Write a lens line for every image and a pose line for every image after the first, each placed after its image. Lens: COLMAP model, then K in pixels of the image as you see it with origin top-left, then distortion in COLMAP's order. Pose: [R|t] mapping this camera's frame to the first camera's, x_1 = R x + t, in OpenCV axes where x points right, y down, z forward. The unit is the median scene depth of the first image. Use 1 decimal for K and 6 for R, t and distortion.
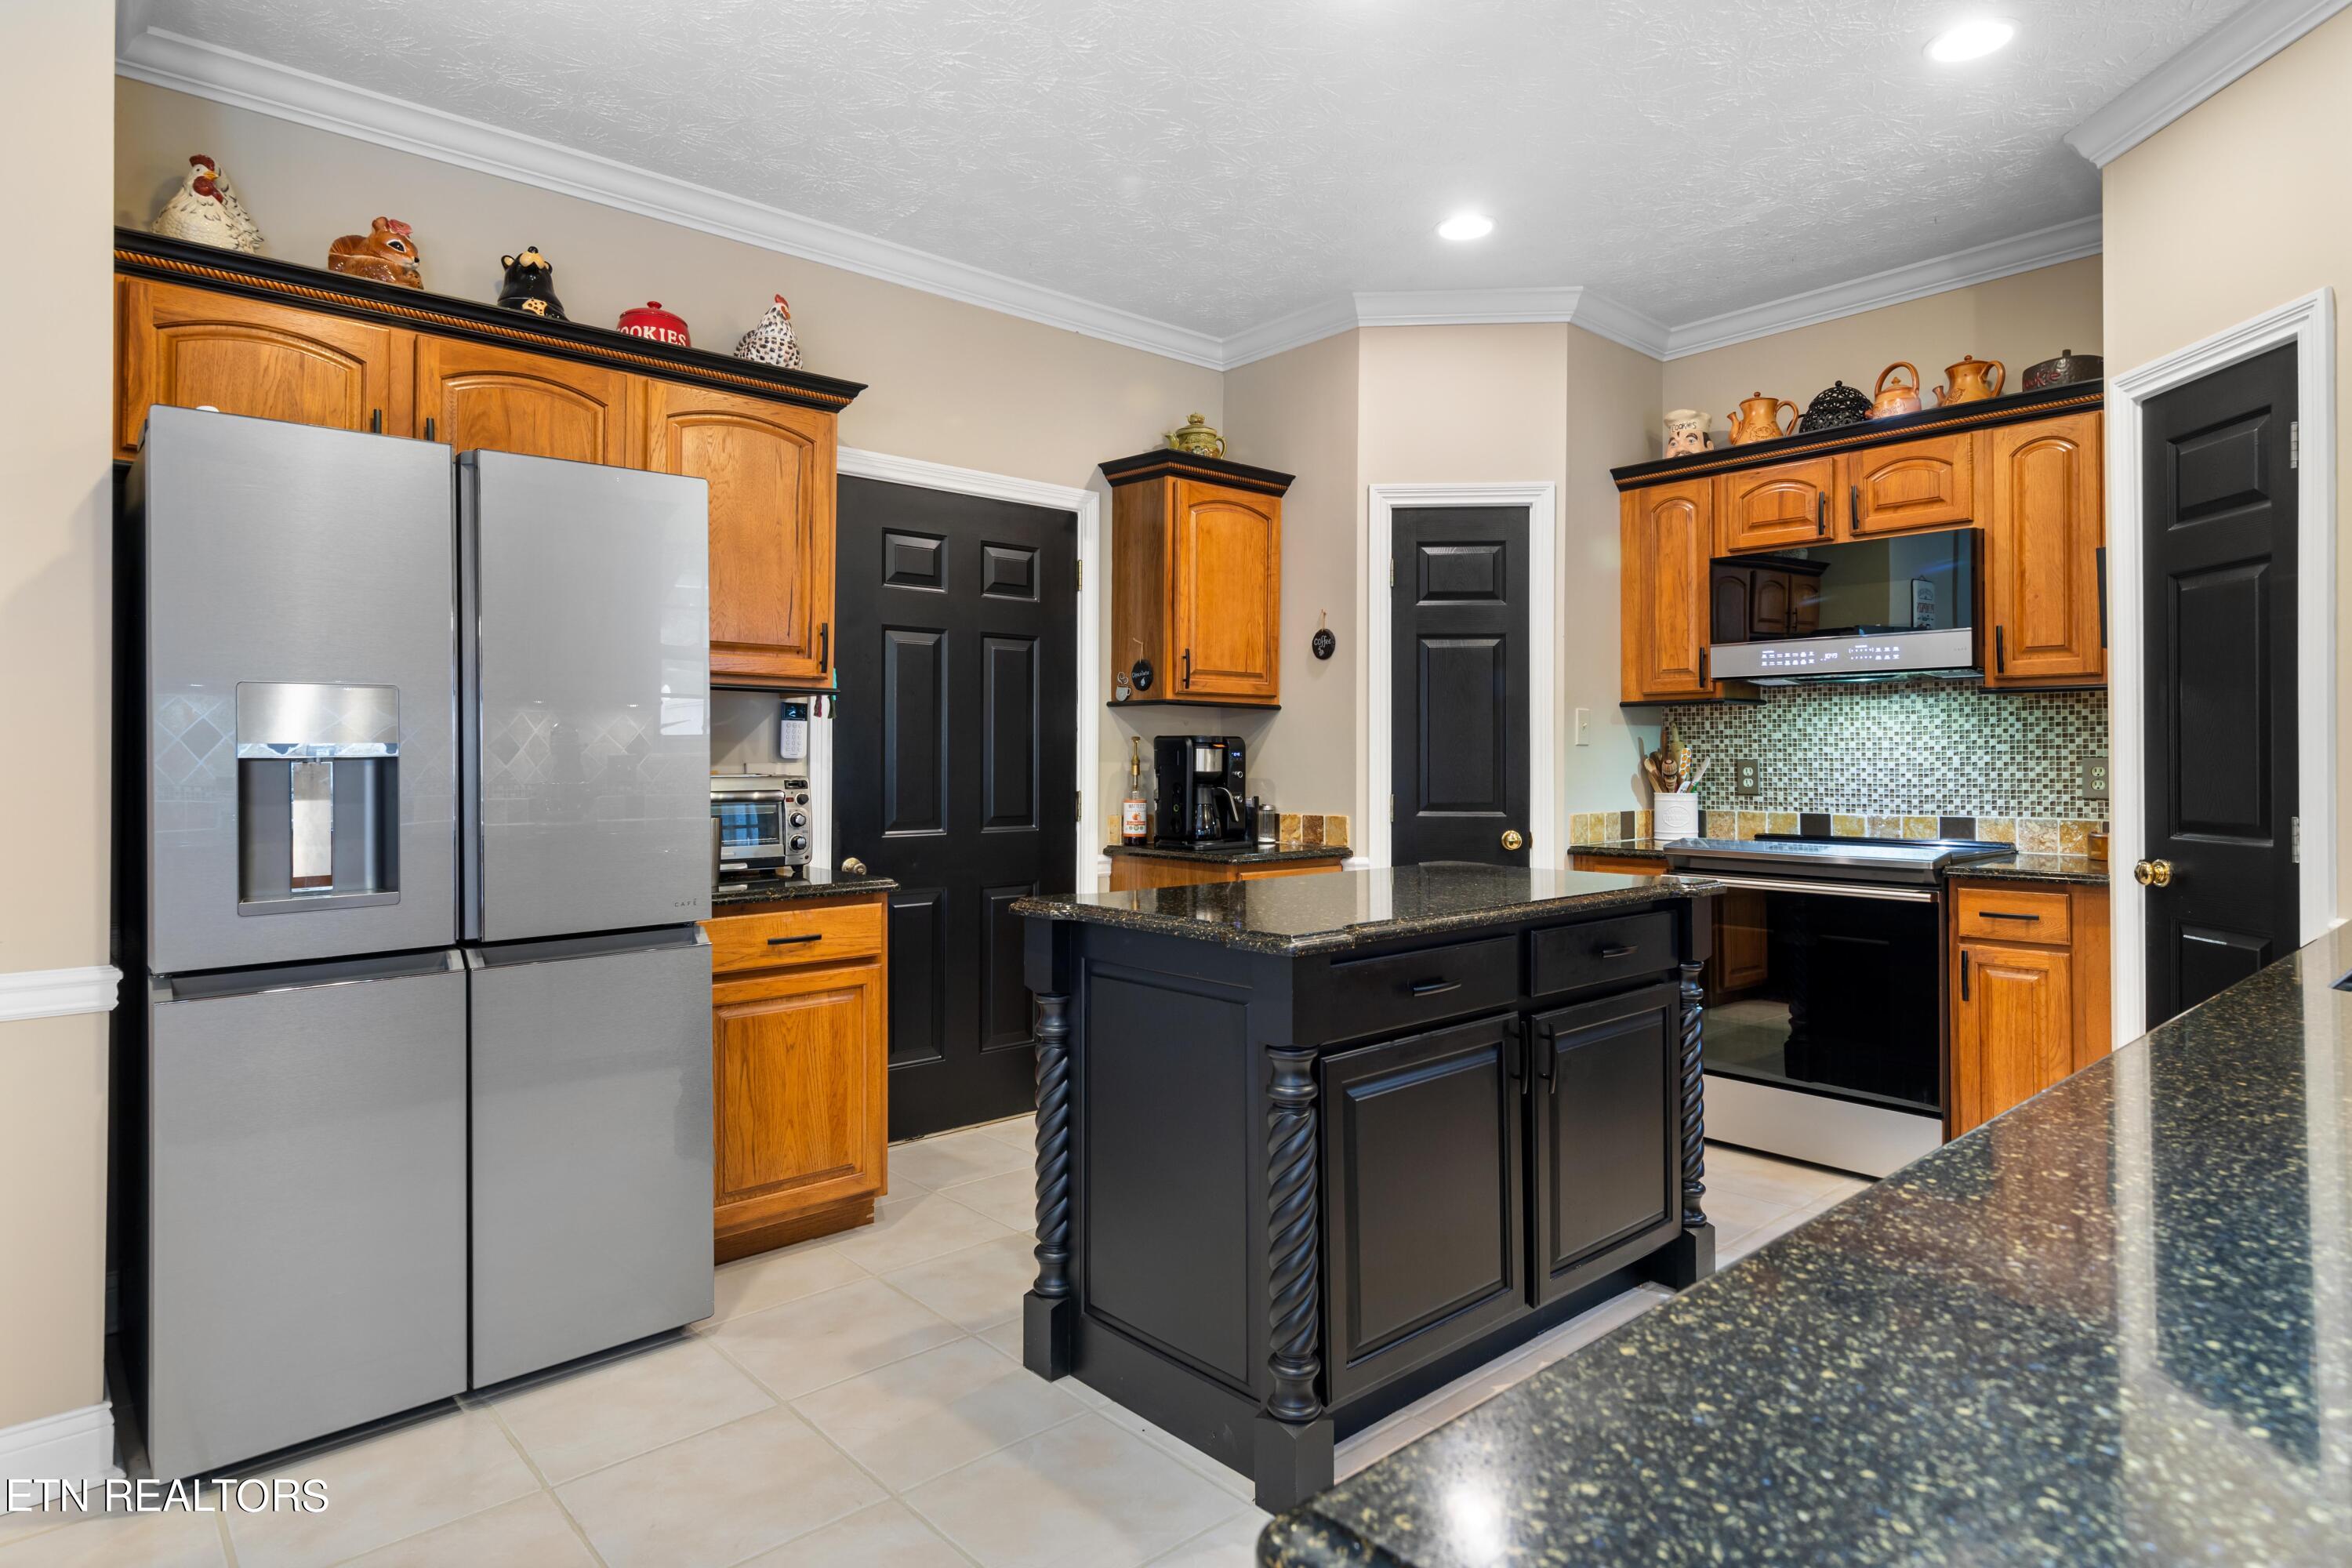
lens RADIAL K [[1290.2, 0, 1168.0], [0, 1290.2, 744.9], [0, 0, 1]] dist [0.003993, -0.001515]
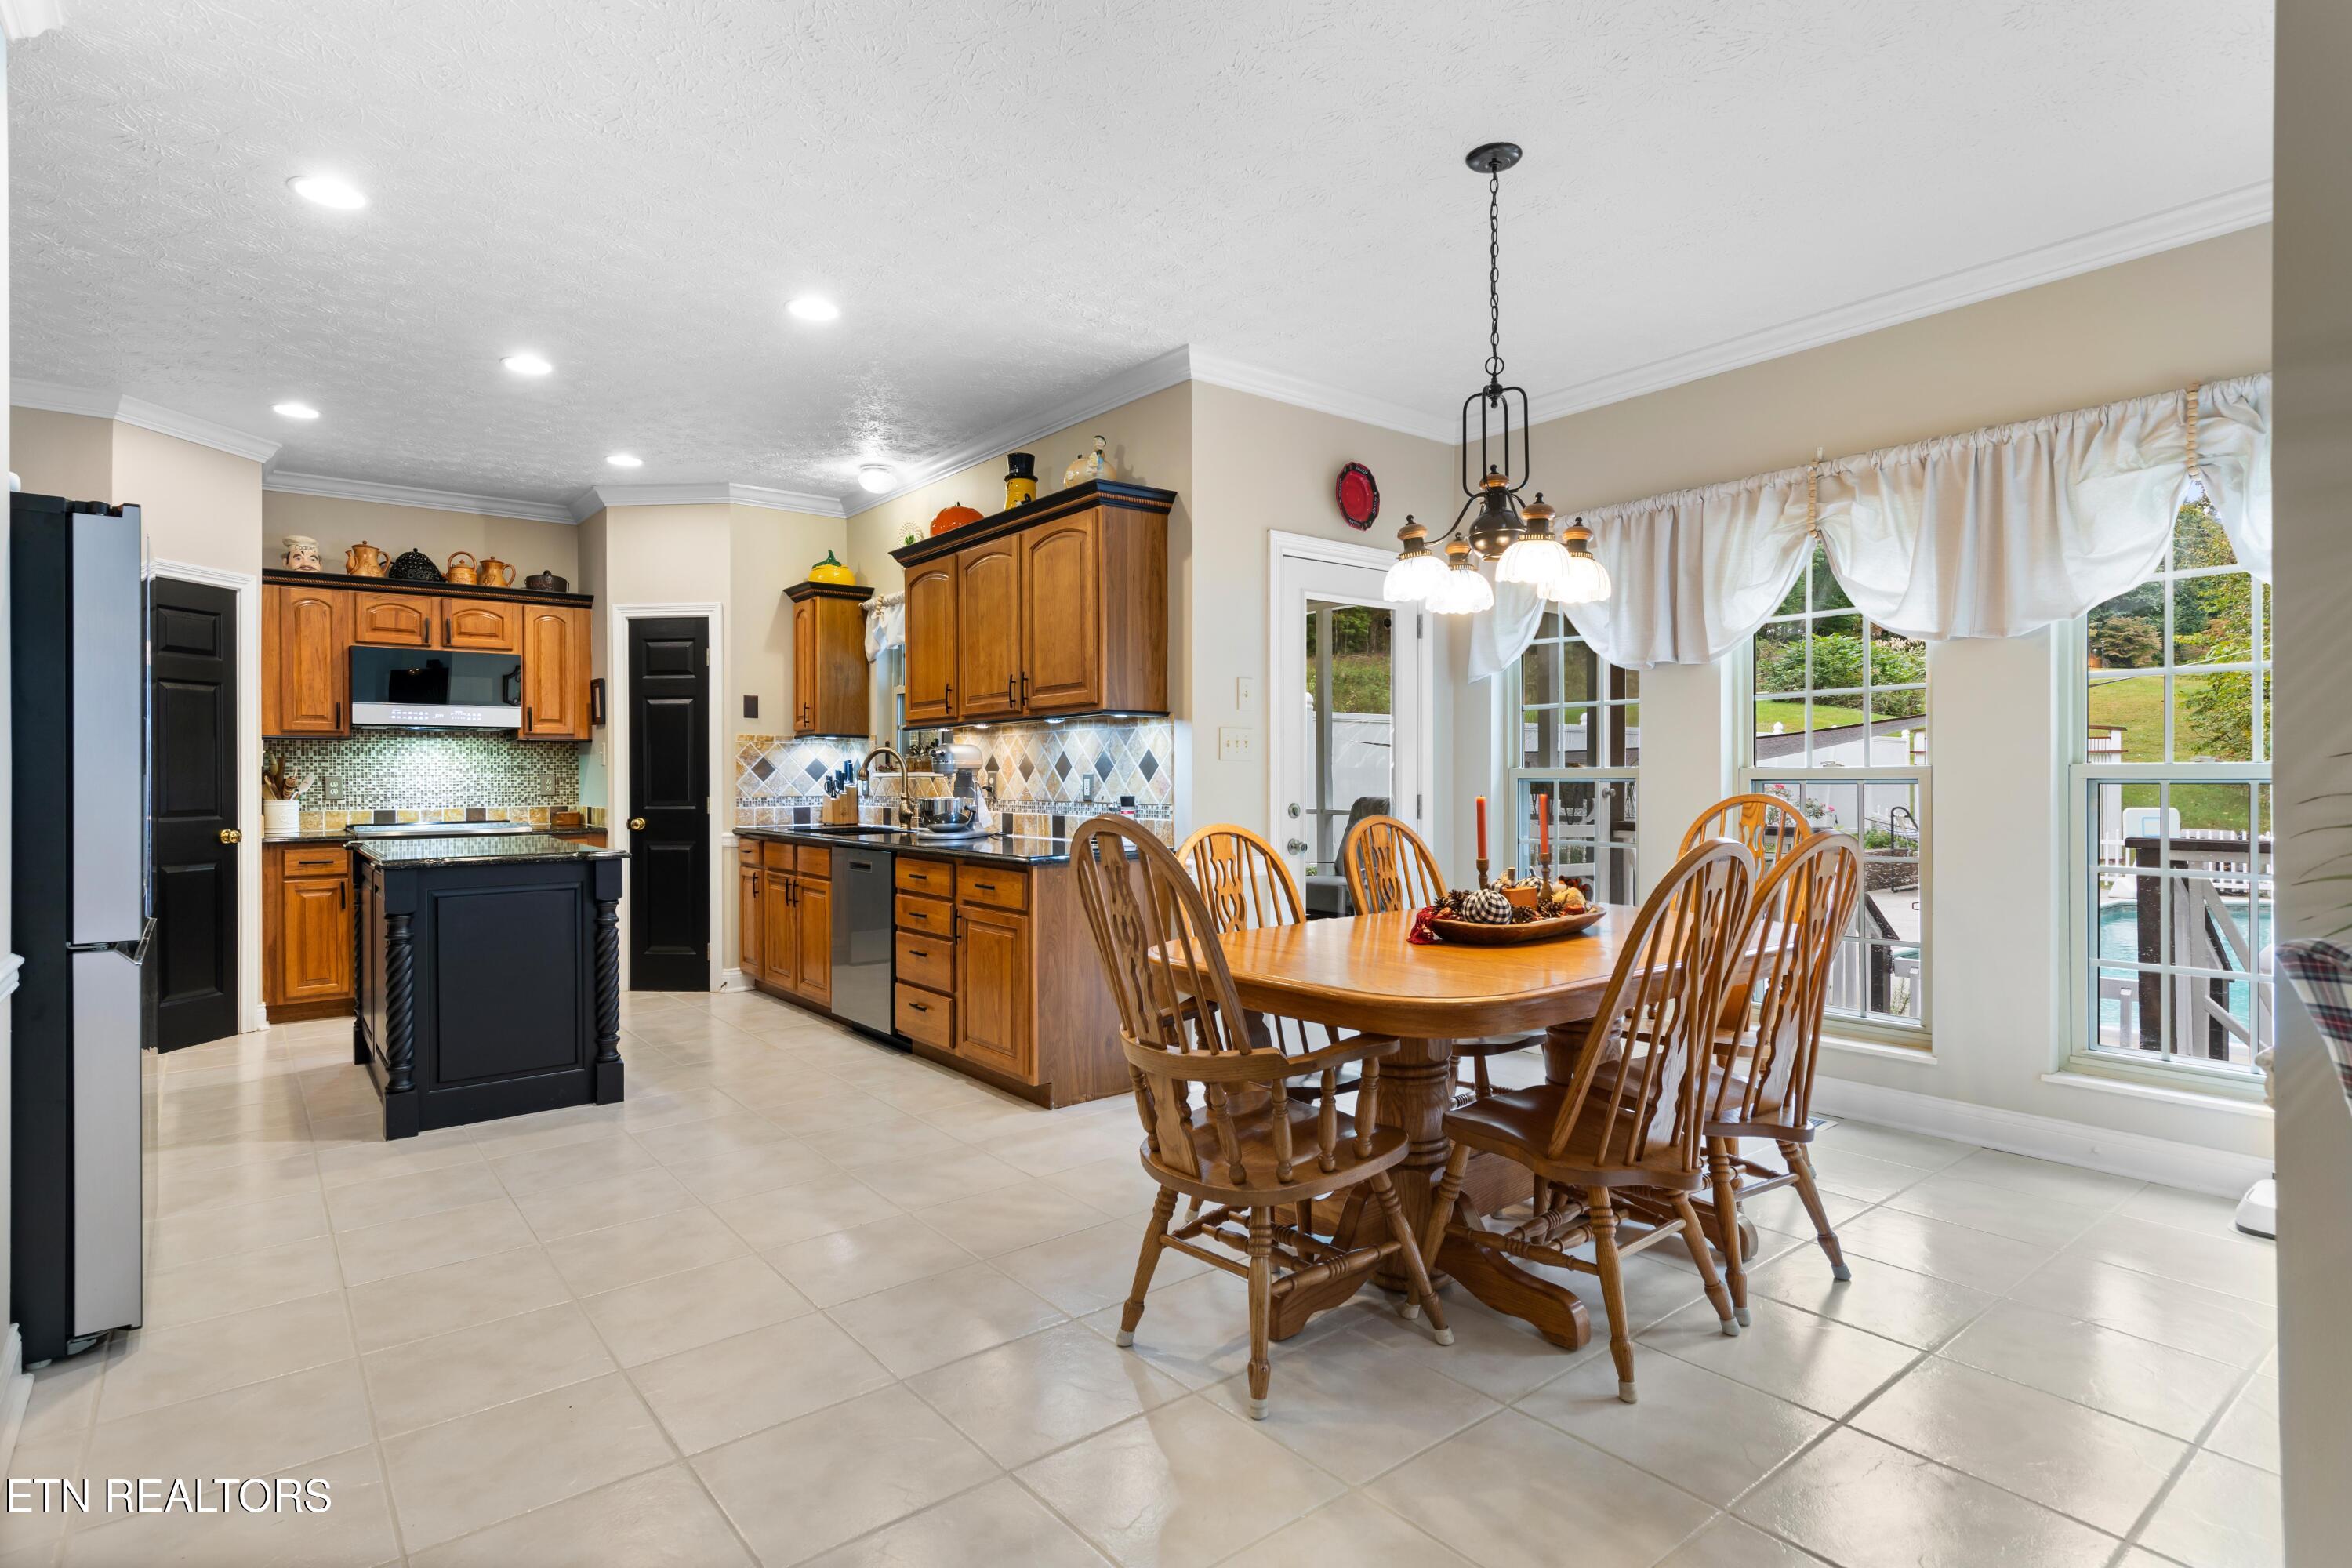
lens RADIAL K [[1173.3, 0, 1173.7], [0, 1173.3, 781.6], [0, 0, 1]] dist [0.001685, 0.000695]
pose [[0.048213, -0.006810, 0.998814, -0.957804], [-0.007593, 0.999945, 0.007184, -0.000006], [-0.998808, -0.007931, 0.048159, -0.050325]]
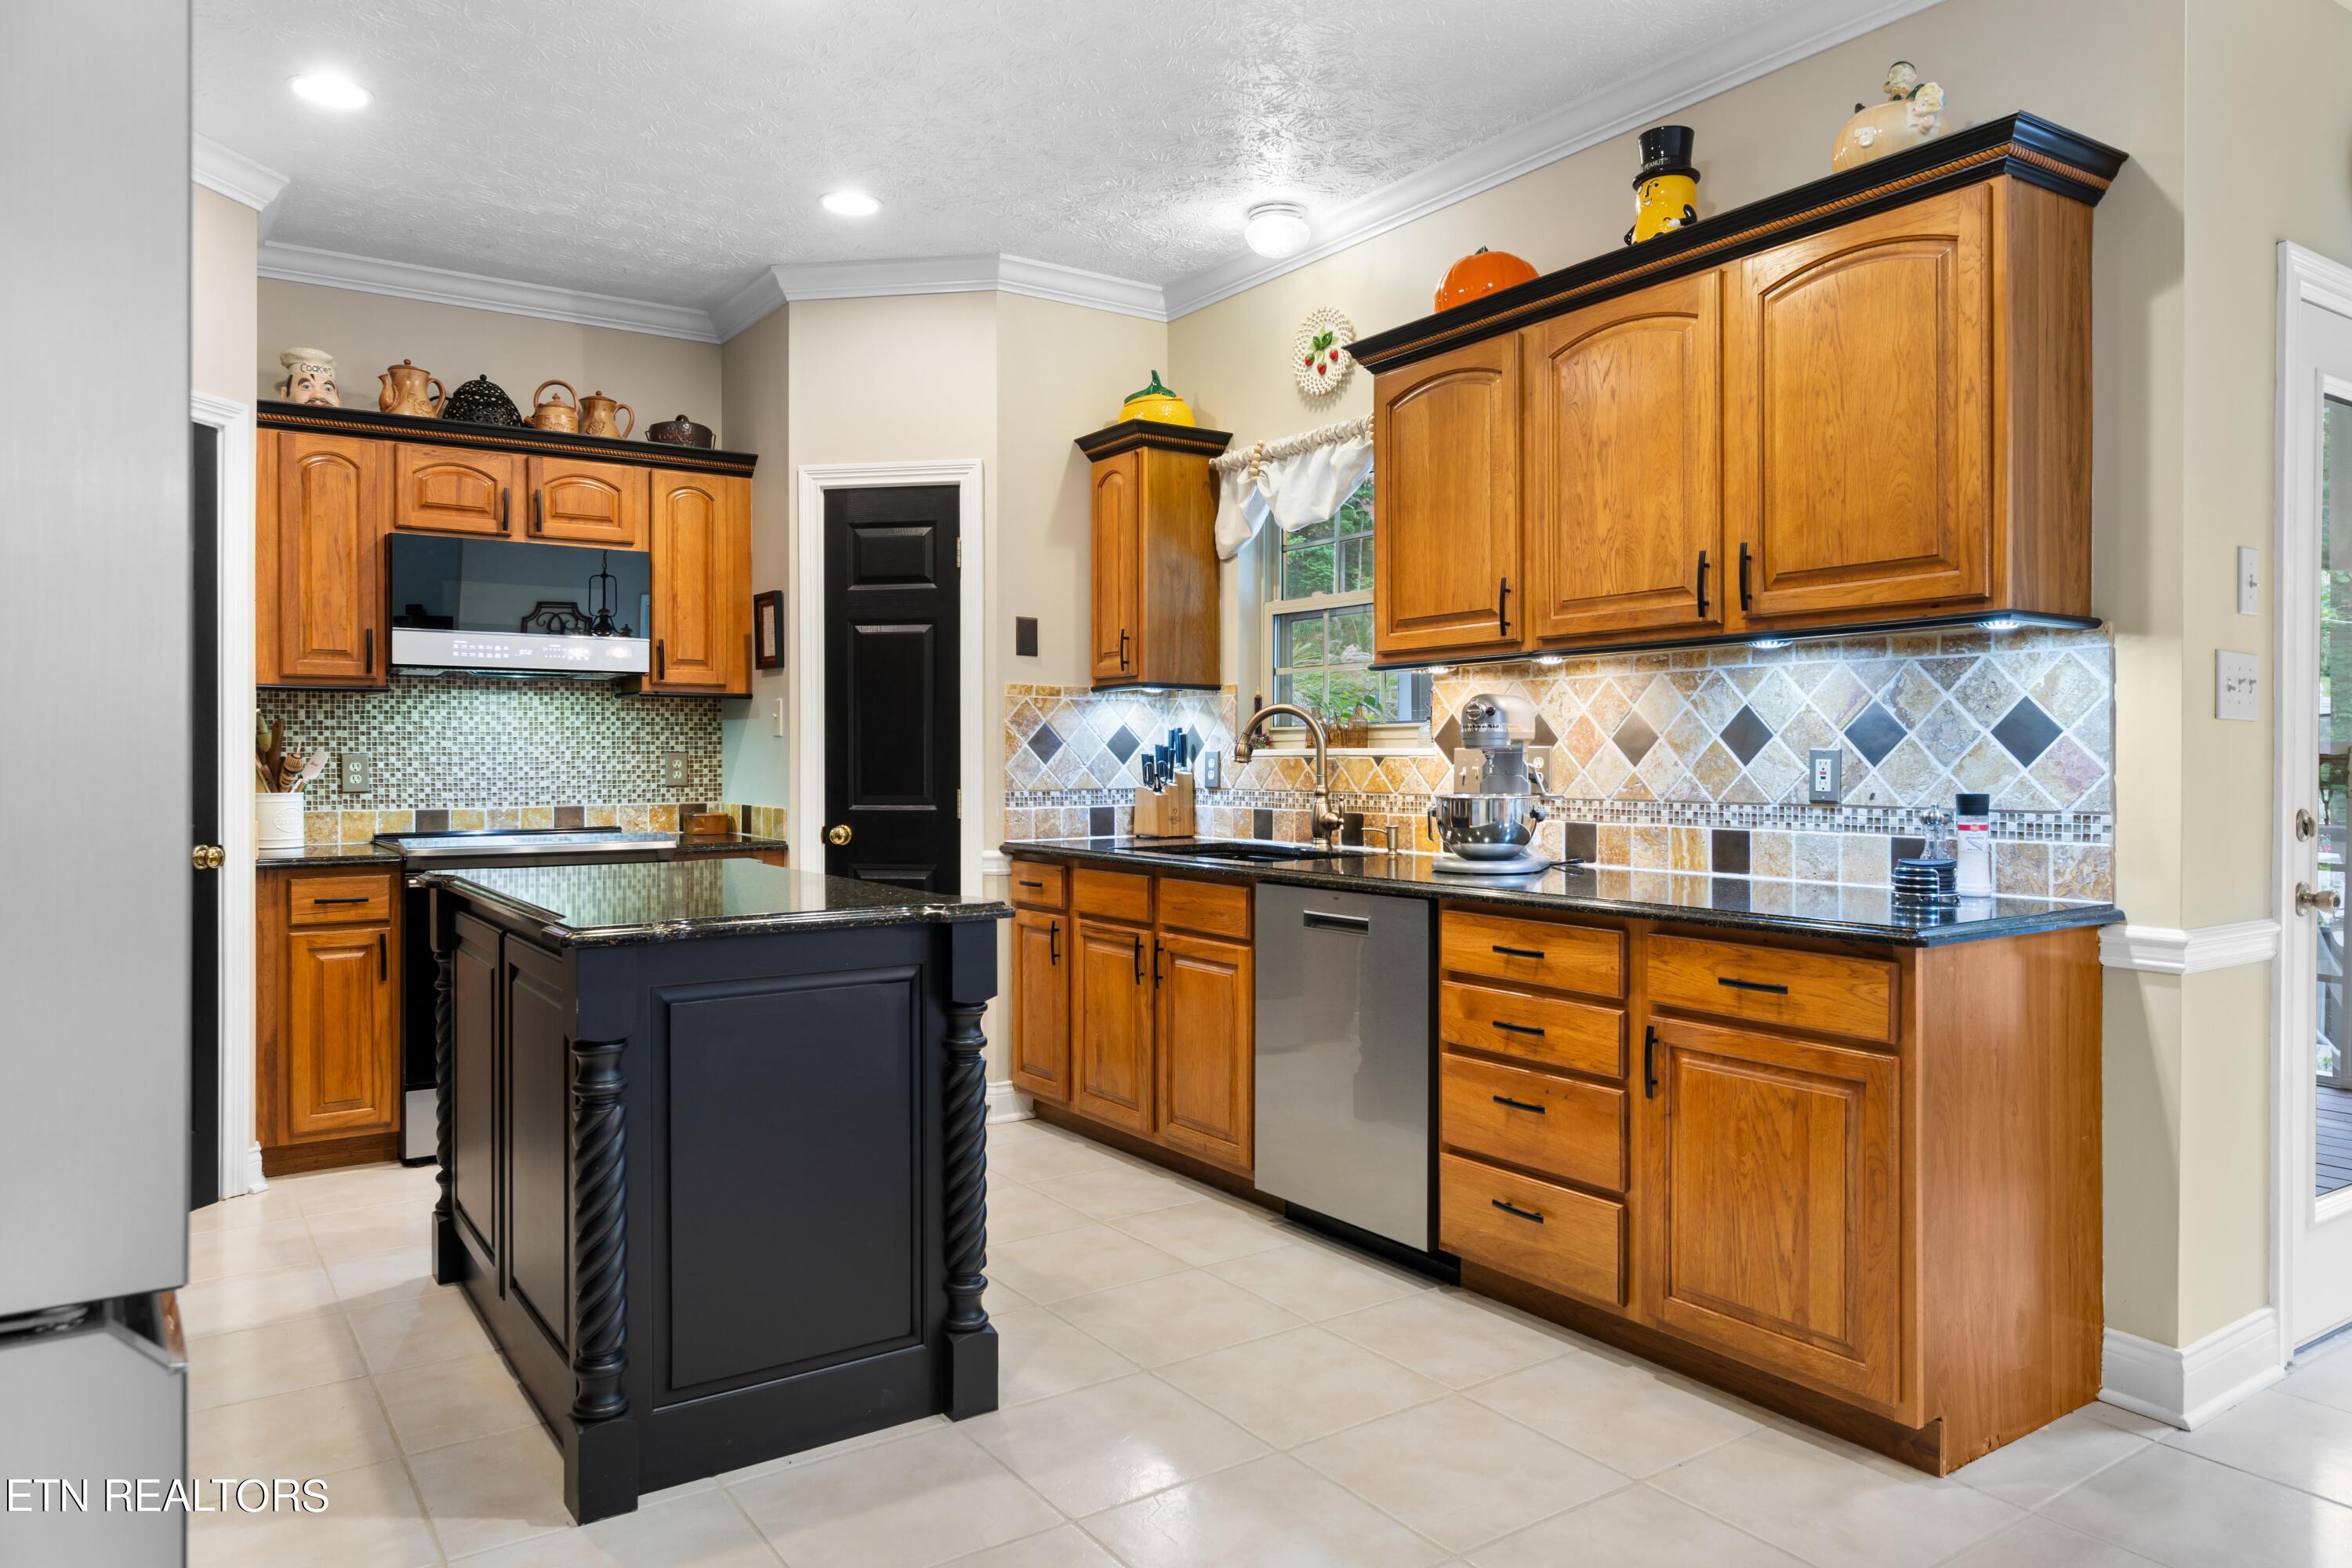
lens RADIAL K [[1523.1, 0, 1170.3], [0, 1523.1, 769.3], [0, 0, 1]] dist [0.007963, -0.007361]
pose [[0.124434, -0.008078, 0.992195, -0.595883], [-0.009323, 0.999913, 0.009310, 0.007518], [-0.992184, -0.010409, 0.124348, 0.326852]]
